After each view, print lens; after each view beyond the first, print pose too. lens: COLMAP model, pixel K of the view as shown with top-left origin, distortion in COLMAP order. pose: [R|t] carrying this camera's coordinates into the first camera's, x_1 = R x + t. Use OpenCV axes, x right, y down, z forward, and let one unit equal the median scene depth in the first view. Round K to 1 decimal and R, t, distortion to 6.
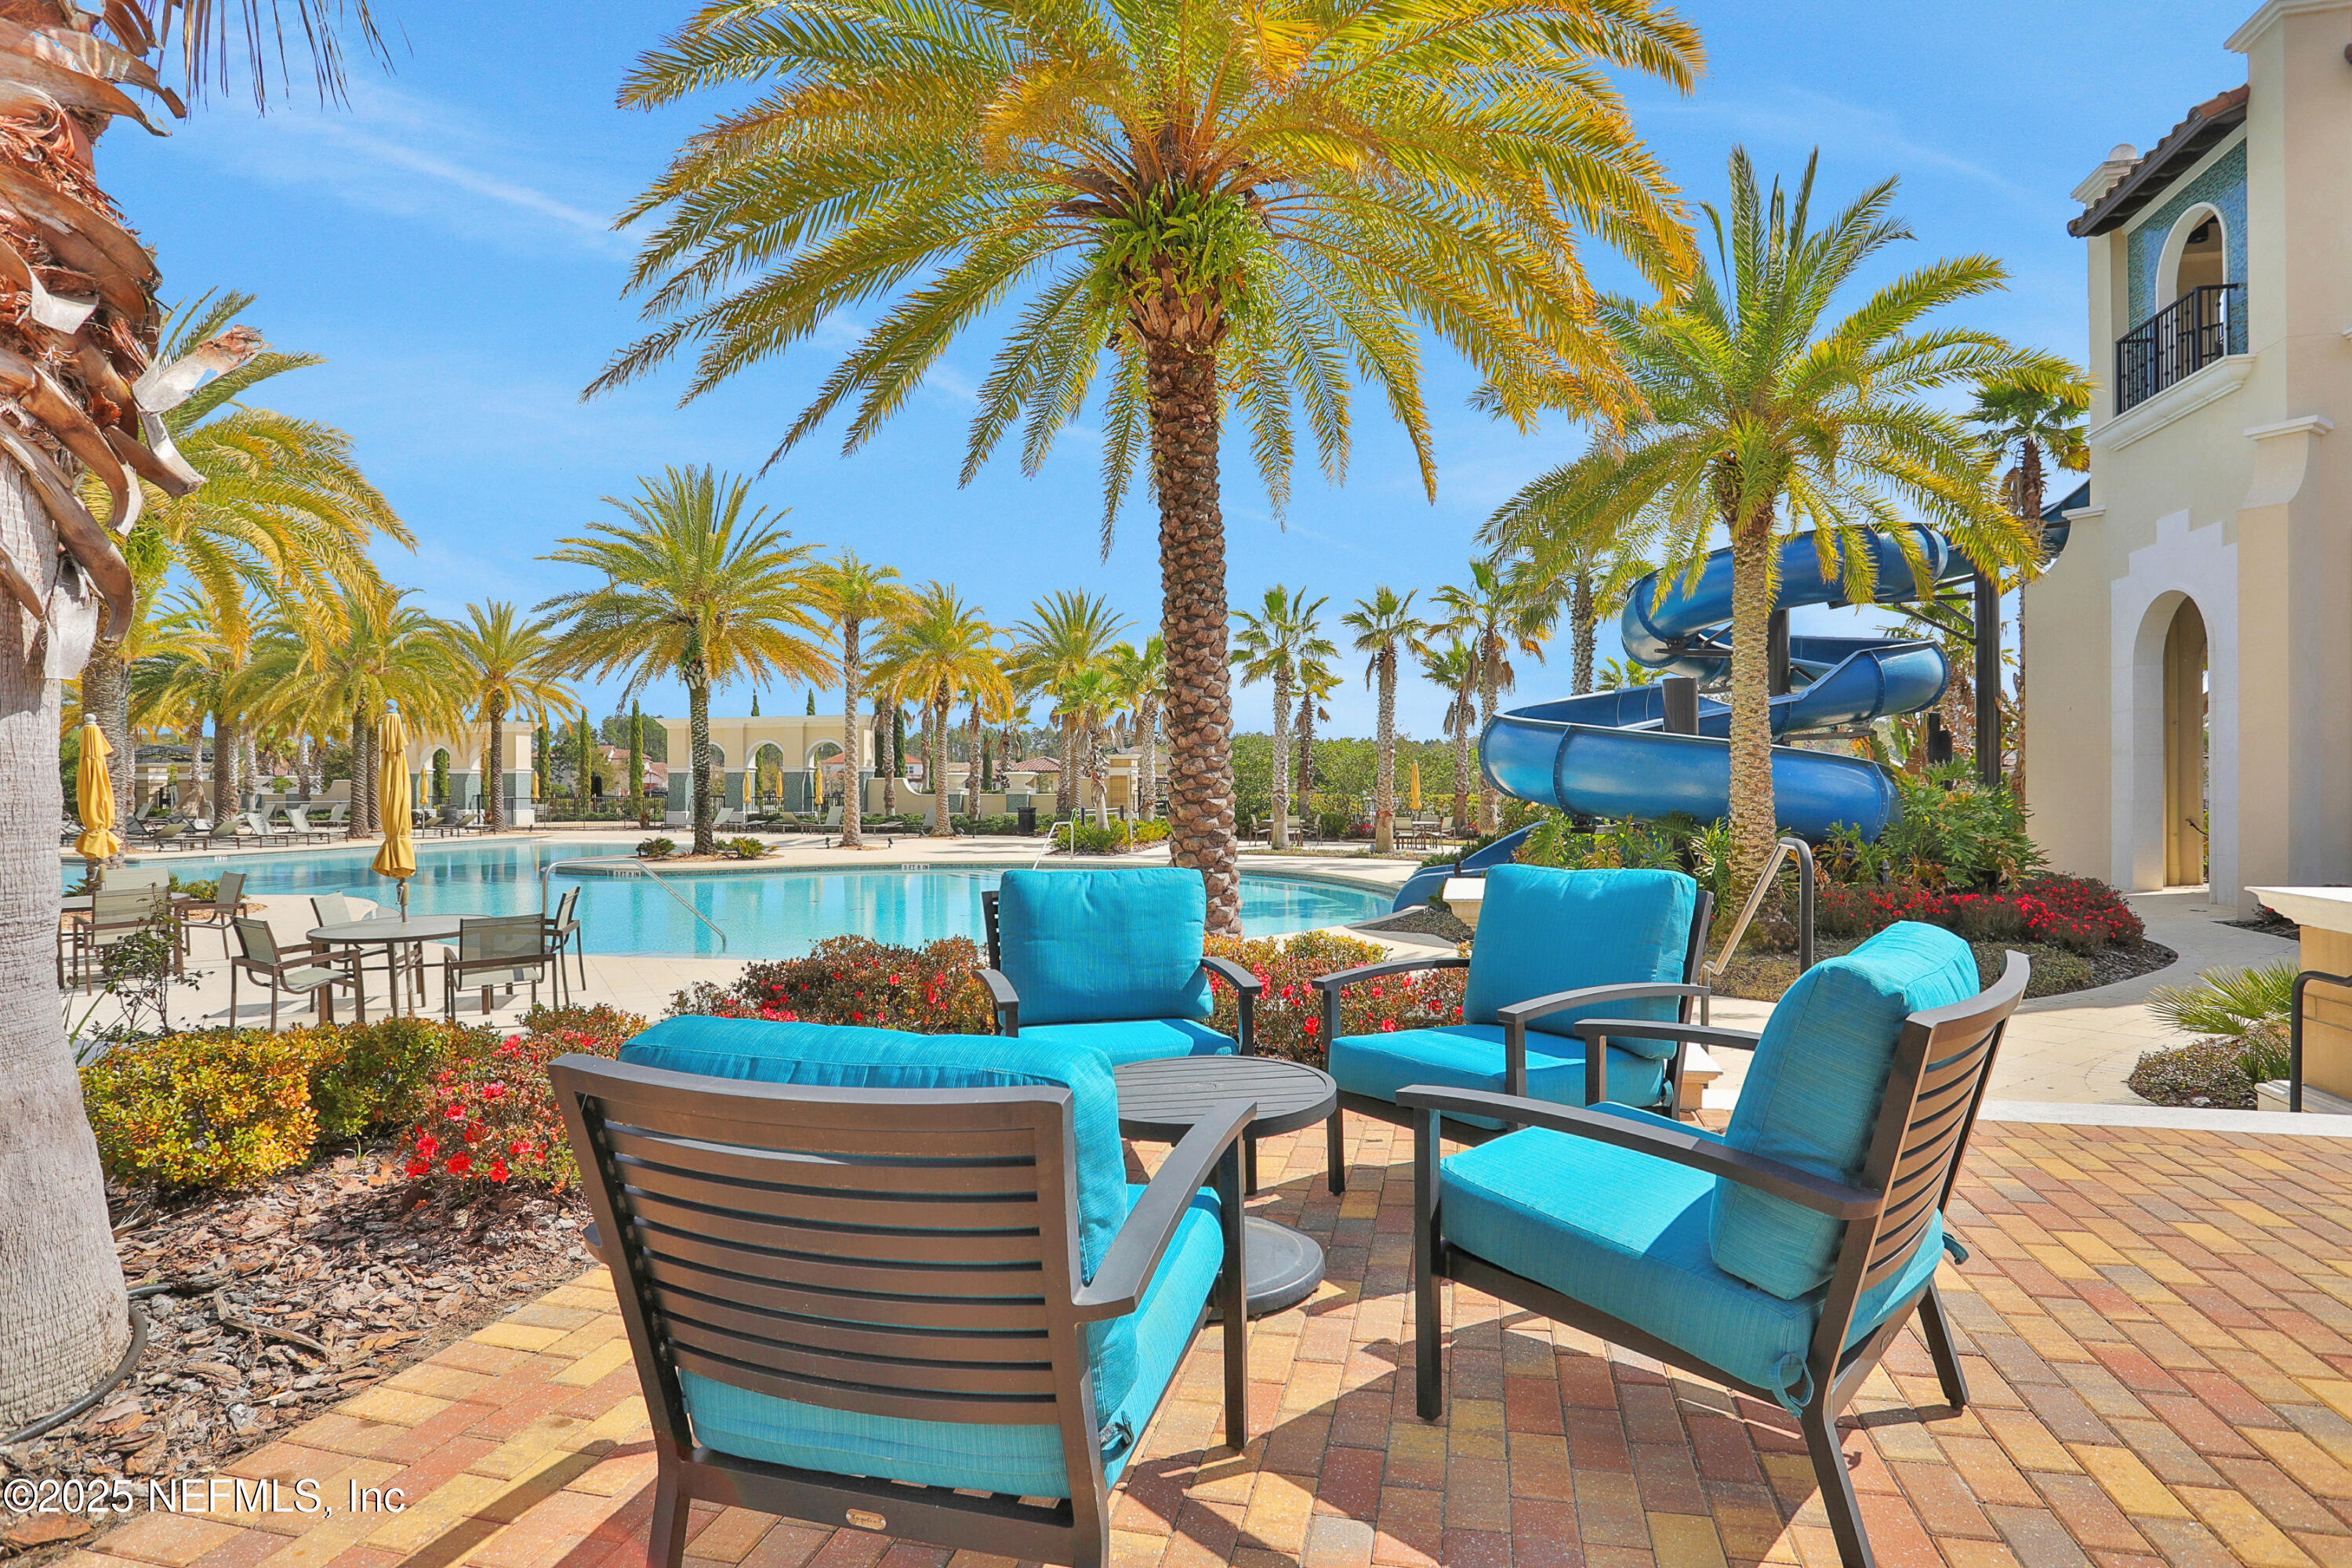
lens RADIAL K [[1268.3, 0, 1176.0], [0, 1268.3, 784.0], [0, 0, 1]] dist [-0.000110, 0.001059]
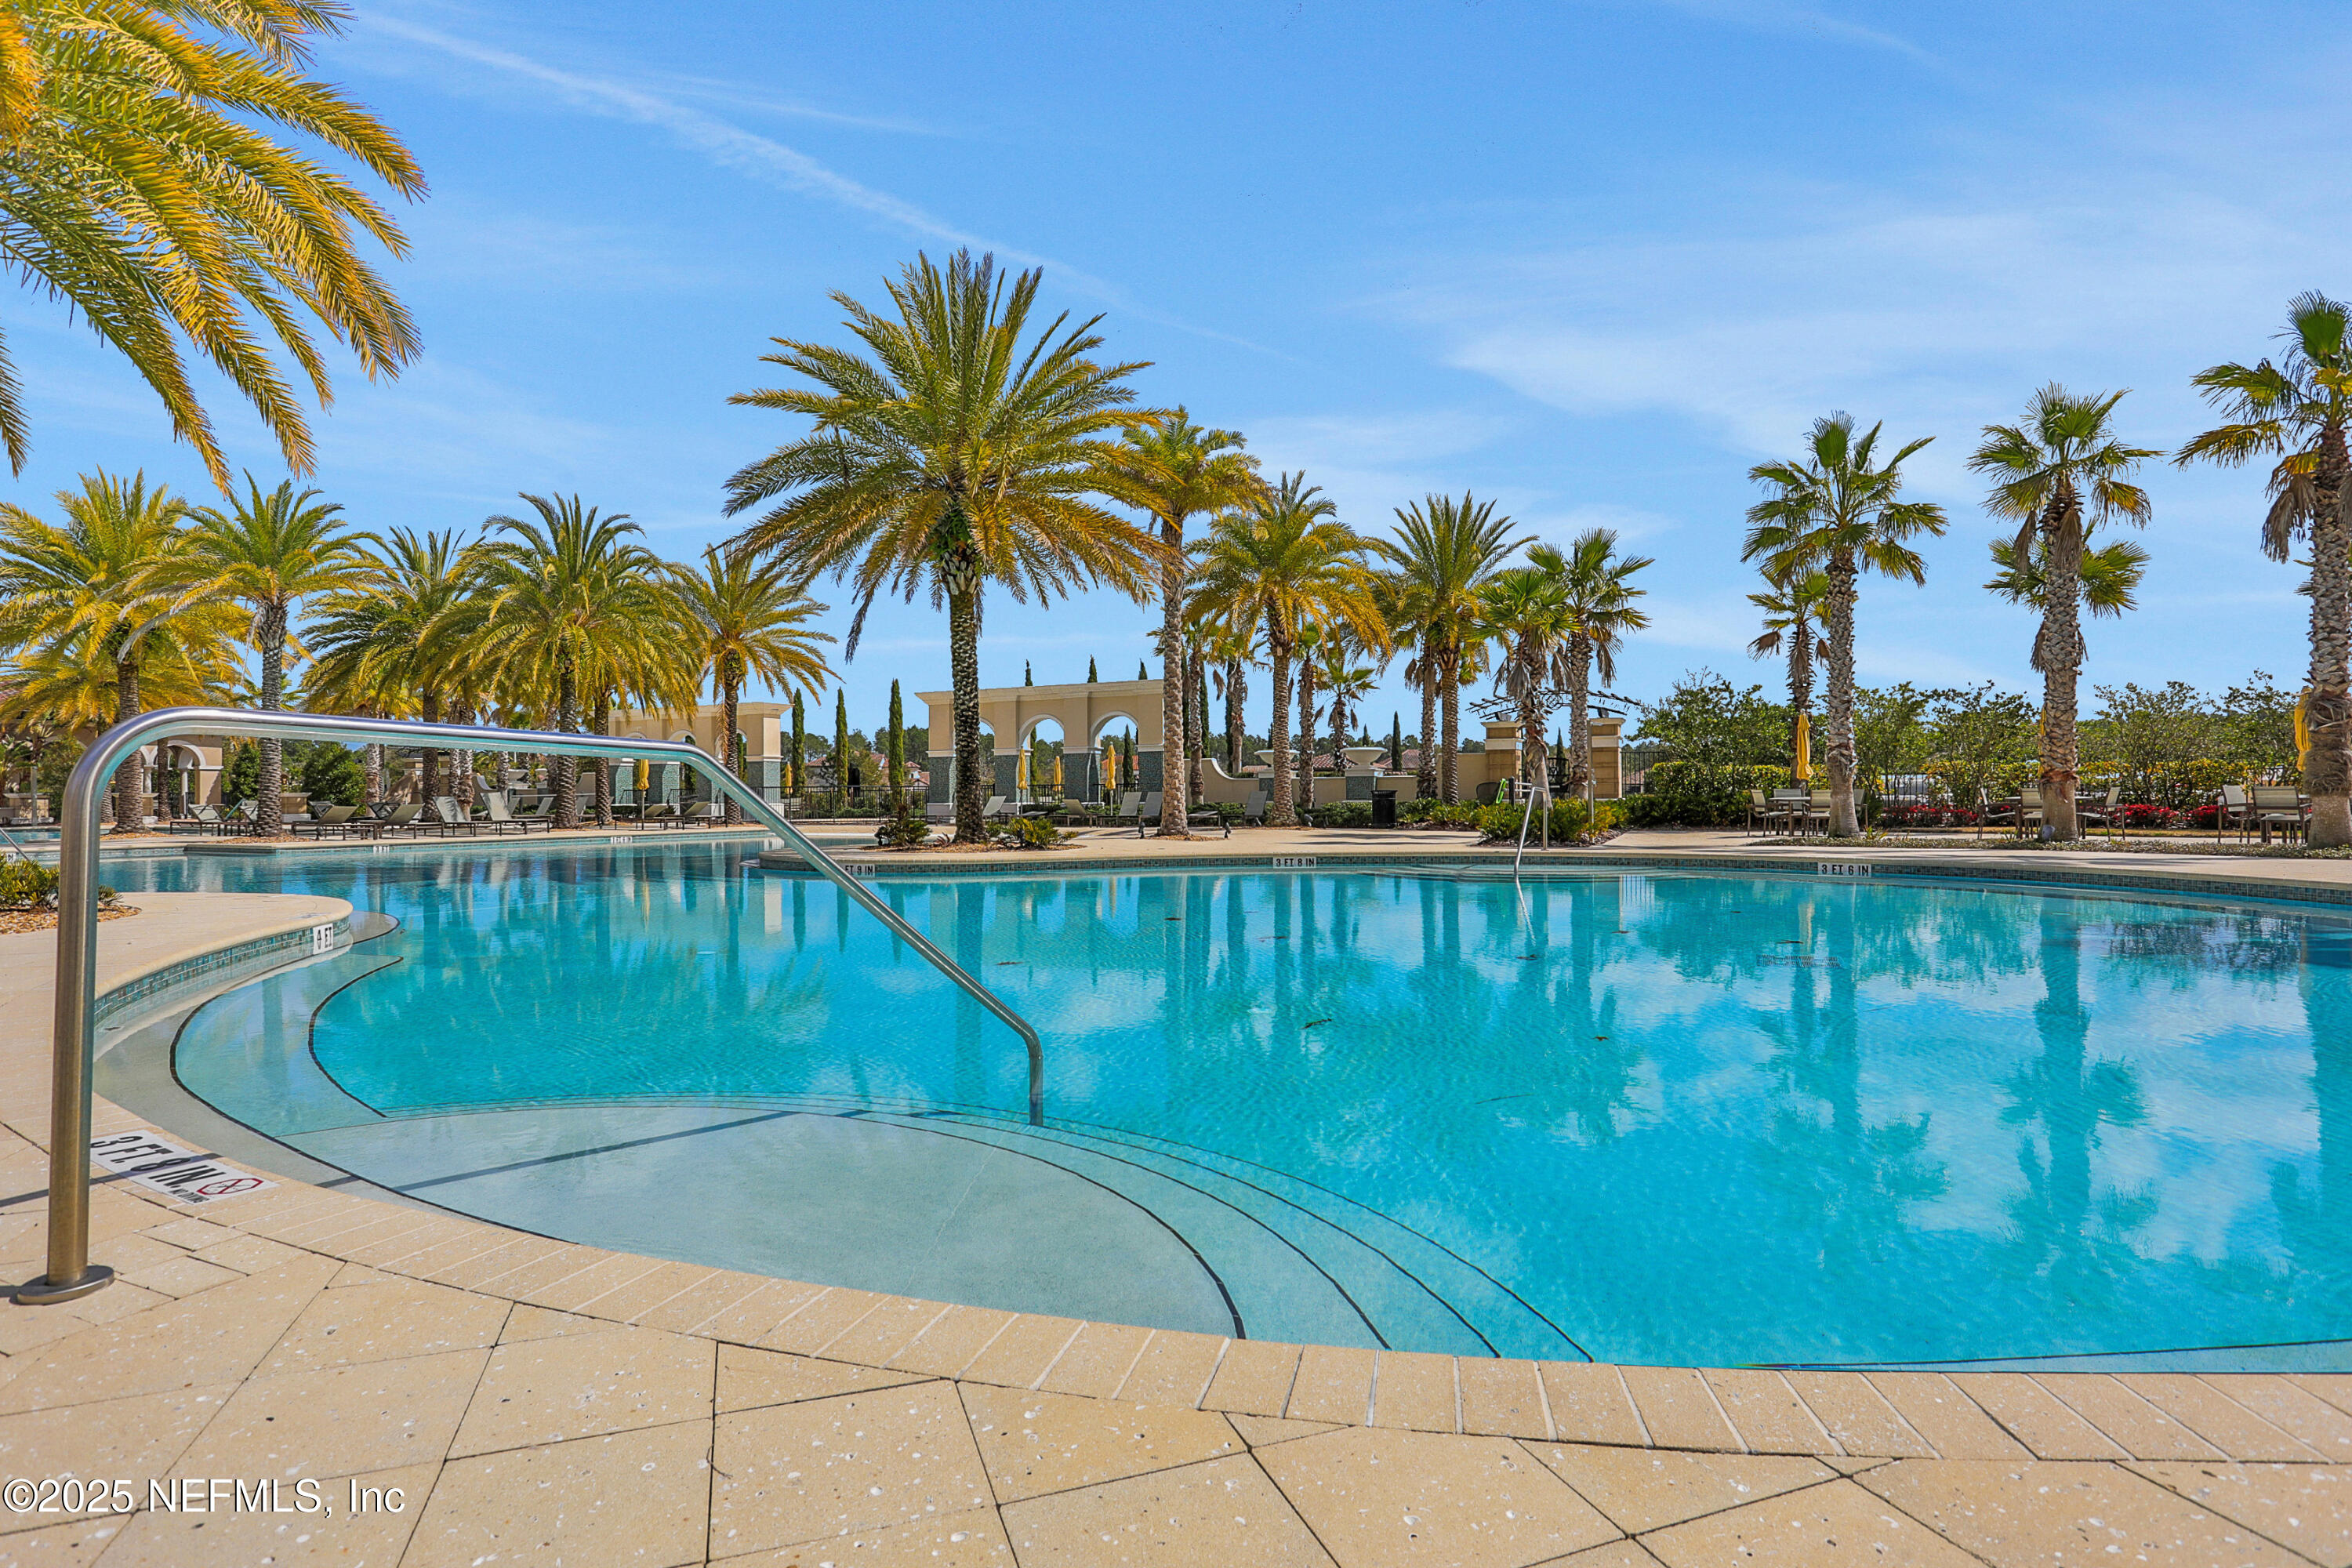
lens RADIAL K [[1268.3, 0, 1176.0], [0, 1268.3, 784.0], [0, 0, 1]] dist [-0.000110, 0.001059]
pose [[0.981071, -0.007528, -0.193504, -0.096578], [0.005432, 0.999921, -0.011362, 0.022960], [0.193574, 0.010096, 0.981034, 0.256958]]
